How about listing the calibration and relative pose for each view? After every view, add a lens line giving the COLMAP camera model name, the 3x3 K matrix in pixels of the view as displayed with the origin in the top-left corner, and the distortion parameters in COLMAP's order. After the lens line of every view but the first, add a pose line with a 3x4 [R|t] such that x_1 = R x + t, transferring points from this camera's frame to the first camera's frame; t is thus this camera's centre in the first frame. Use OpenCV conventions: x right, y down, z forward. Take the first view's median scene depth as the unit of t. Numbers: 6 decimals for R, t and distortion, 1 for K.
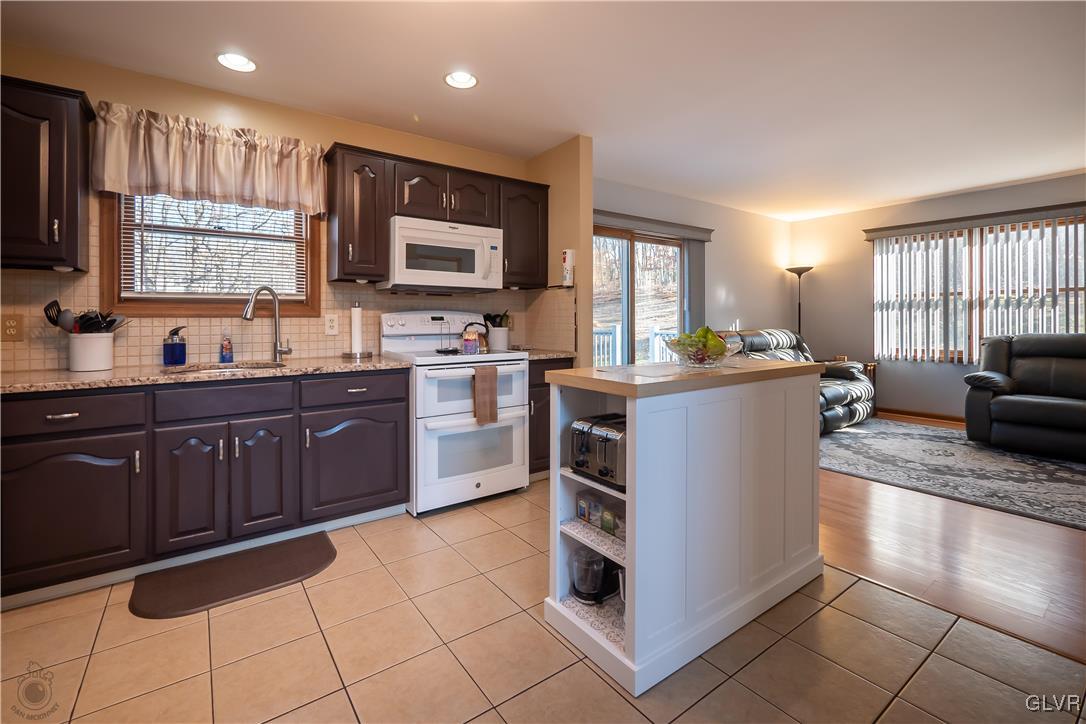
lens RADIAL K [[473.1, 0, 533.7], [0, 473.1, 318.9], [0, 0, 1]] dist [-0.011556, -0.000244]
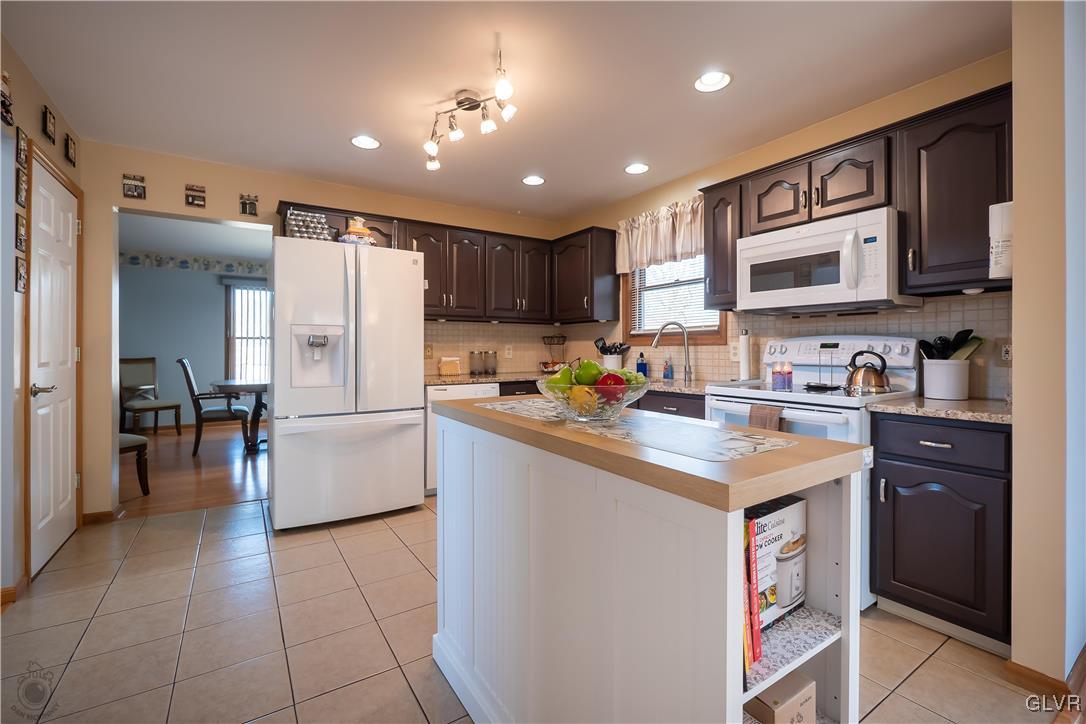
lens RADIAL K [[471.7, 0, 544.9], [0, 471.7, 347.4], [0, 0, 1]] dist [-0.002593, 0.000077]
pose [[-0.036031, -0.001470, -0.999350, 0.616754], [0.003210, 0.999994, -0.001587, 0.002131], [0.999346, -0.003265, -0.036026, 0.575796]]
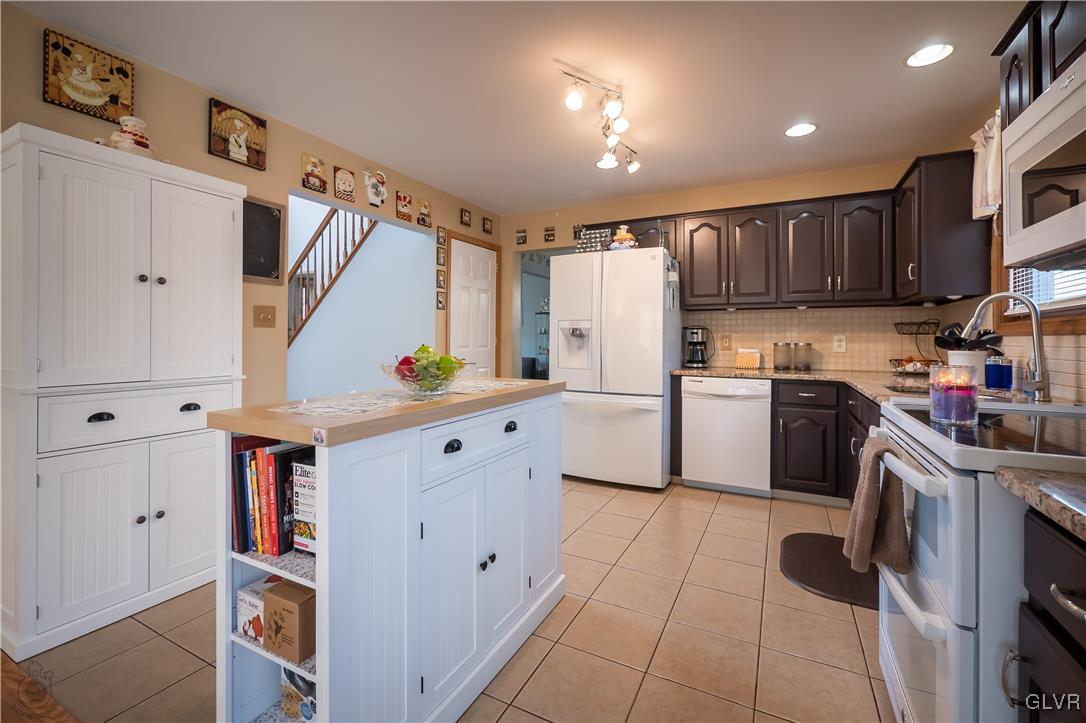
lens RADIAL K [[480.1, 0, 541.9], [0, 480.1, 331.2], [0, 0, 1]] dist [-0.001652, 0.000124]
pose [[-0.892484, -0.010749, -0.450950, 0.339727], [-0.002929, 0.999833, -0.018035, 0.005040], [0.451069, -0.014775, -0.892367, 1.108968]]
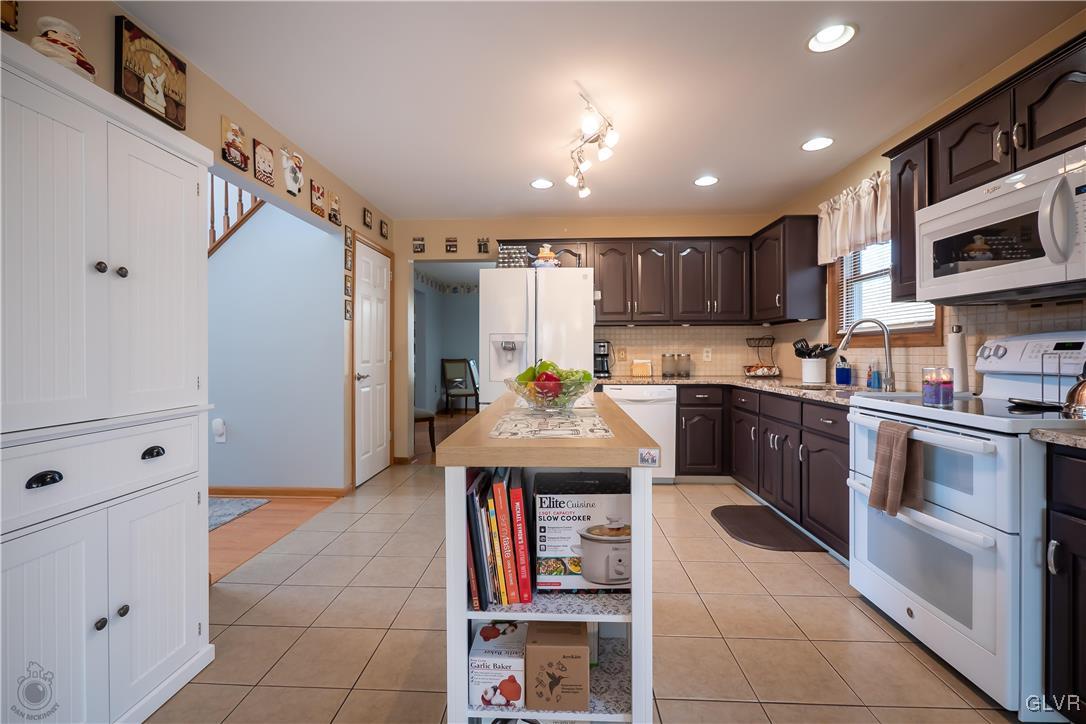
lens RADIAL K [[471.7, 0, 544.9], [0, 471.7, 347.4], [0, 0, 1]] dist [-0.002593, 0.000077]
pose [[-0.611688, -0.005348, -0.791081, 0.599708], [0.005332, 0.999927, -0.010883, 0.003569], [0.791081, -0.010875, -0.611615, 0.888788]]
